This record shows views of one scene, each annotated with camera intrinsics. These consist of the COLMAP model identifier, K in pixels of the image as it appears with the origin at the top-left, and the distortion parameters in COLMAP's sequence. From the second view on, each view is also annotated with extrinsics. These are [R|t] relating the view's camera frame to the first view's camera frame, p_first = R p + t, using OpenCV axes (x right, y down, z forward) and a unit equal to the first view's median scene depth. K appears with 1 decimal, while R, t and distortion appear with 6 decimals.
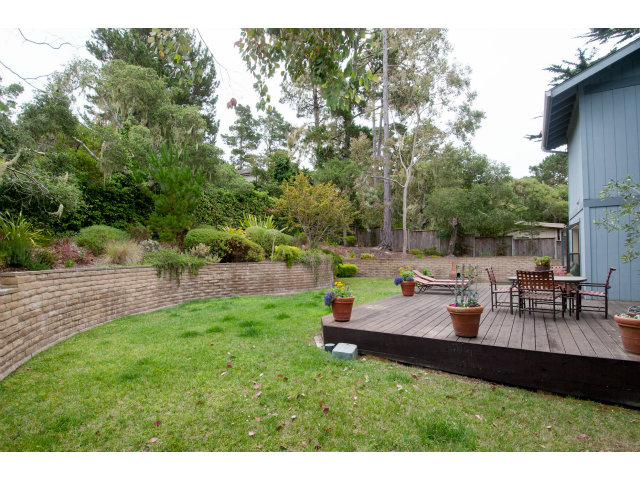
lens RADIAL K [[339.4, 0, 309.5], [0, 339.4, 258.4], [0, 0, 1]] dist [0.001423, -0.000907]
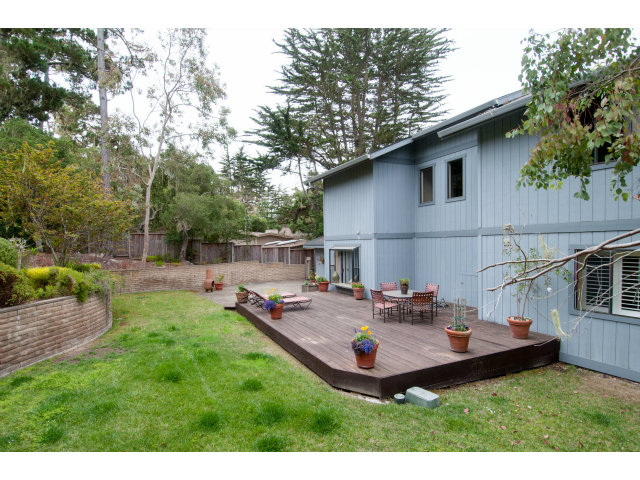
lens RADIAL K [[339.4, 0, 309.5], [0, 339.4, 258.4], [0, 0, 1]] dist [0.001423, -0.000907]
pose [[0.521201, -0.029818, 0.852913, -0.245116], [0.010158, 0.999535, 0.028736, -0.046568], [-0.853374, -0.006313, 0.521262, 0.202244]]
